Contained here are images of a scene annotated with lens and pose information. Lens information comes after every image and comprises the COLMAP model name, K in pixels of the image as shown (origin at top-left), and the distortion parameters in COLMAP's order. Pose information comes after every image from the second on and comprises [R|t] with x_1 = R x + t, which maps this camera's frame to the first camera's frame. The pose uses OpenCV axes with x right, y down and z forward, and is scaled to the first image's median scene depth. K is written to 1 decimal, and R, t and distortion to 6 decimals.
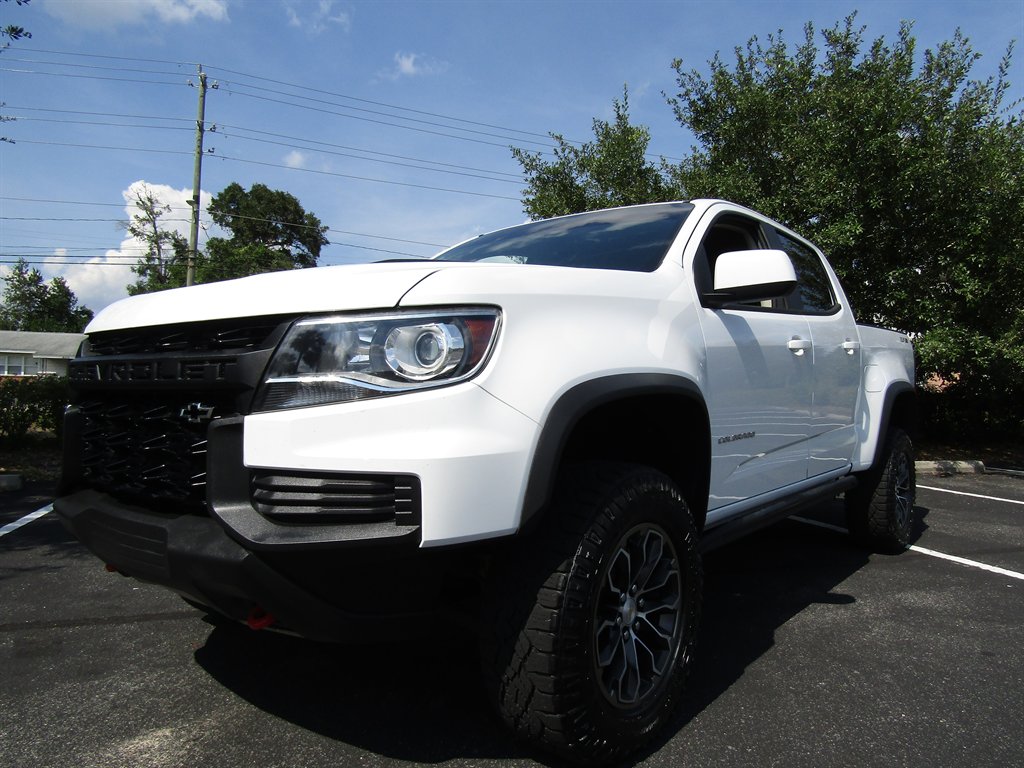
lens RADIAL K [[722.1, 0, 516.7], [0, 722.1, 385.5], [0, 0, 1]] dist [-0.017824, 0.005571]
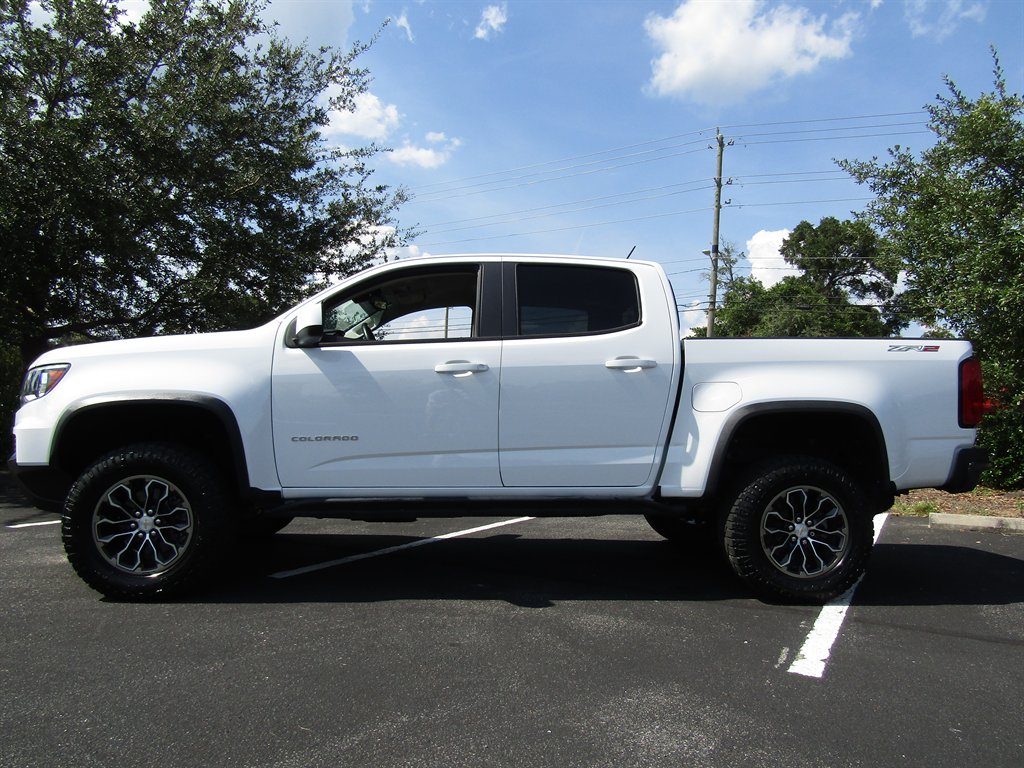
lens RADIAL K [[722.1, 0, 516.7], [0, 722.1, 385.5], [0, 0, 1]] dist [-0.017824, 0.005571]
pose [[0.692010, -0.023882, -0.721493, 0.134401], [-0.011427, 0.998965, -0.044027, 0.002334], [0.721797, 0.038711, 0.691021, 0.026231]]
